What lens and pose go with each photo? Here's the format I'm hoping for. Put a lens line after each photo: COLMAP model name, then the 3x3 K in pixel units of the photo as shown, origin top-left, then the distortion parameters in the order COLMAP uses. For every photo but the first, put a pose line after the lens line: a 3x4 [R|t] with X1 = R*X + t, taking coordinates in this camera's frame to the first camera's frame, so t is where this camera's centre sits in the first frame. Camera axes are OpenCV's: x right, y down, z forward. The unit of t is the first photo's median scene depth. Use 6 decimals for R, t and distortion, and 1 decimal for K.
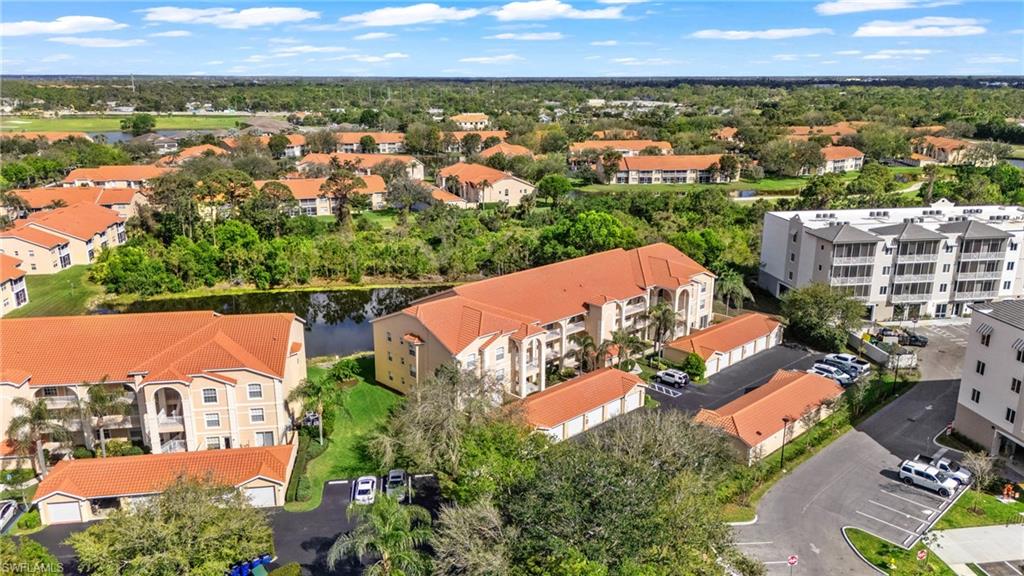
lens RADIAL K [[749.9, 0, 508.5], [0, 749.9, 288.1], [0, 0, 1]] dist [0.076154, -0.101734]
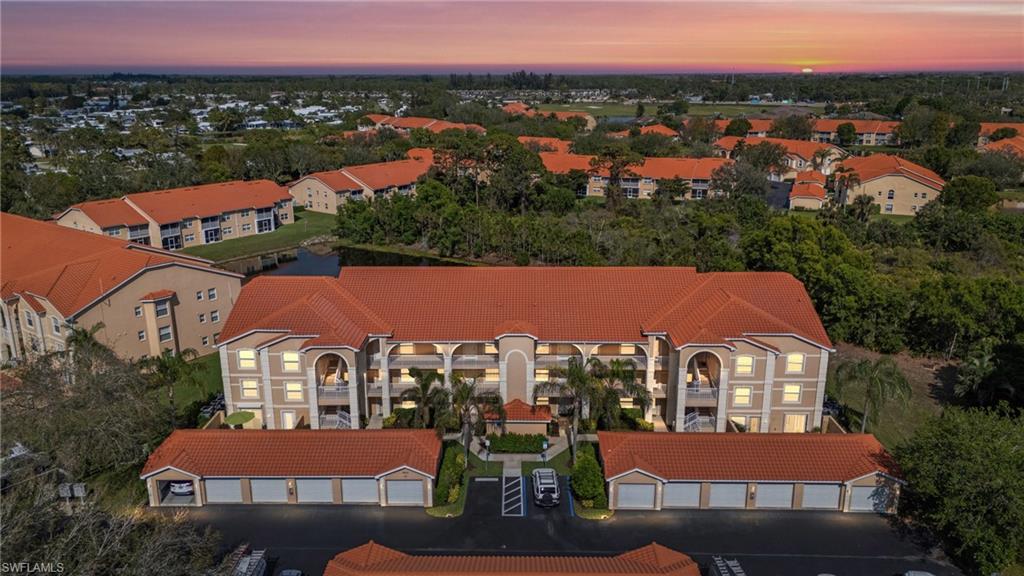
lens RADIAL K [[749.9, 0, 508.5], [0, 749.9, 288.1], [0, 0, 1]] dist [0.076154, -0.101734]
pose [[0.717824, 0.186386, -0.670813, 0.236059], [-0.183983, 0.980031, 0.075426, -0.028757], [0.671476, 0.069276, 0.737781, 0.231569]]
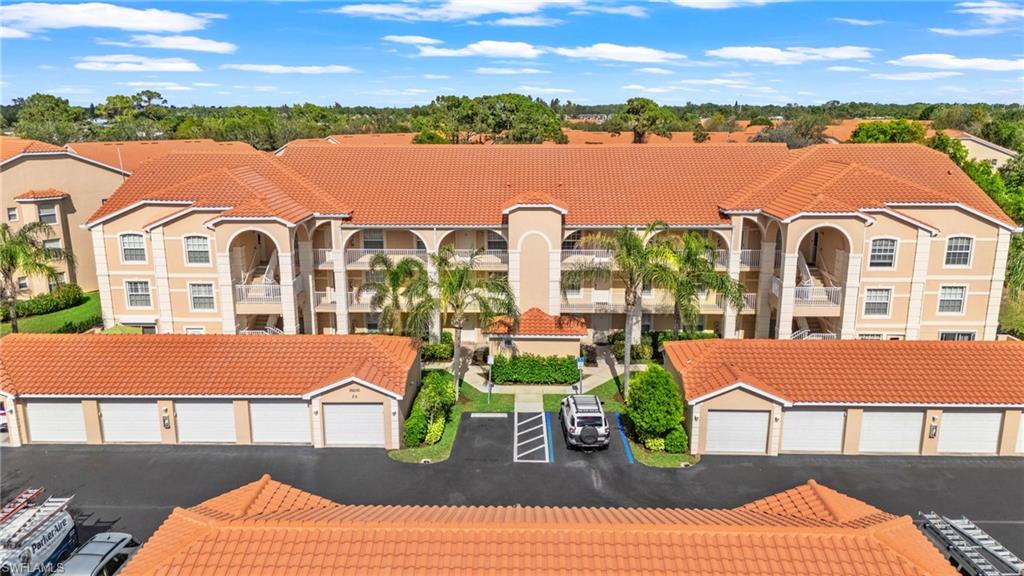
lens RADIAL K [[749.9, 0, 508.5], [0, 749.9, 288.1], [0, 0, 1]] dist [0.076154, -0.101734]
pose [[0.712328, 0.157674, -0.683906, 0.180383], [-0.186829, 0.981878, 0.031778, 0.022727], [0.676523, 0.105137, 0.728878, 0.302090]]
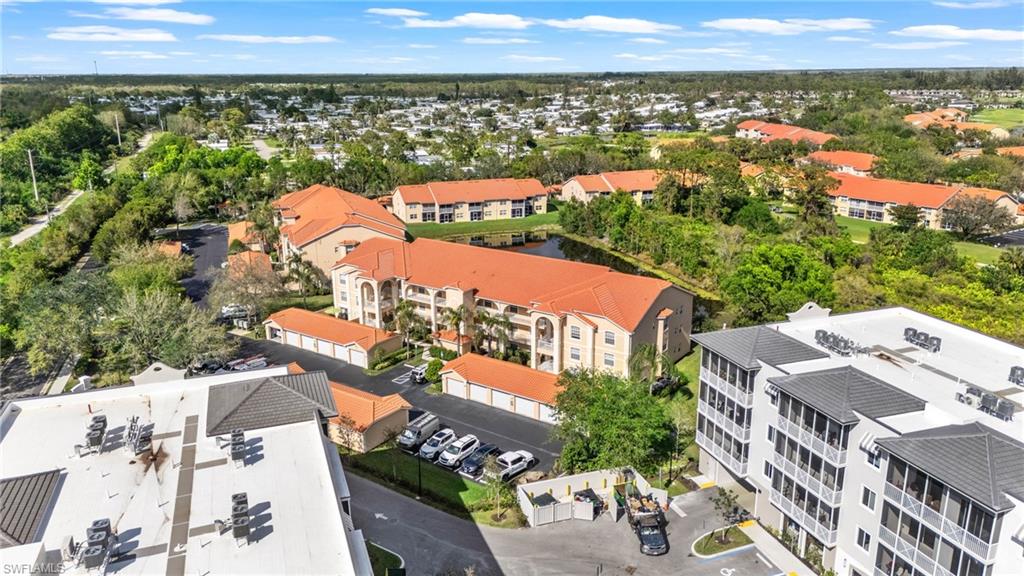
lens RADIAL K [[749.9, 0, 508.5], [0, 749.9, 288.1], [0, 0, 1]] dist [0.076154, -0.101734]
pose [[0.198817, 0.266460, -0.943117, 0.479321], [-0.256312, 0.942972, 0.212386, -0.093697], [0.945926, 0.199507, 0.255776, 0.353941]]
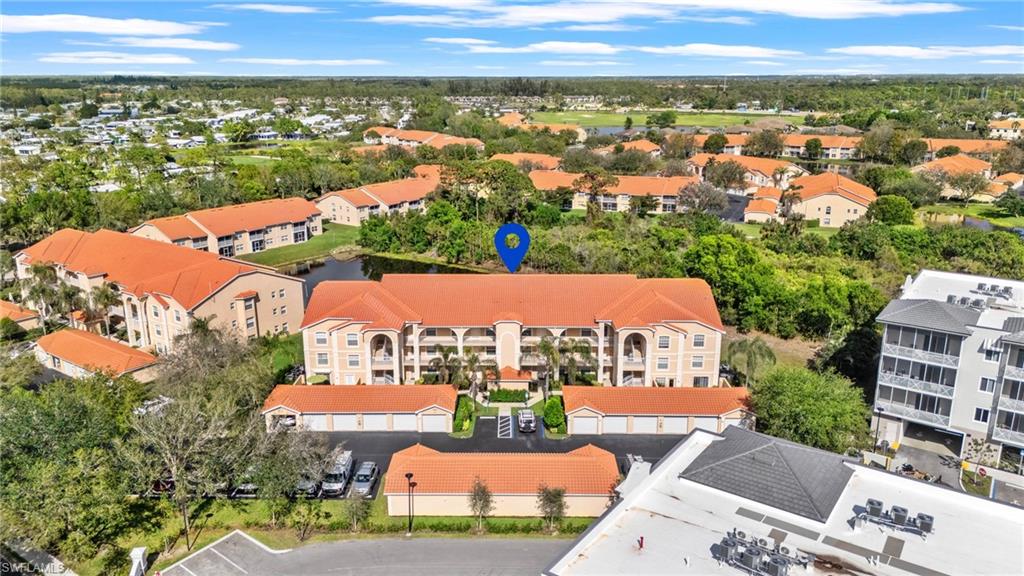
lens RADIAL K [[749.9, 0, 508.5], [0, 749.9, 288.1], [0, 0, 1]] dist [0.076154, -0.101734]
pose [[0.720444, 0.185918, -0.668128, 0.321305], [-0.185047, 0.980002, 0.073166, -0.038646], [0.668370, 0.070923, 0.740440, 0.140062]]
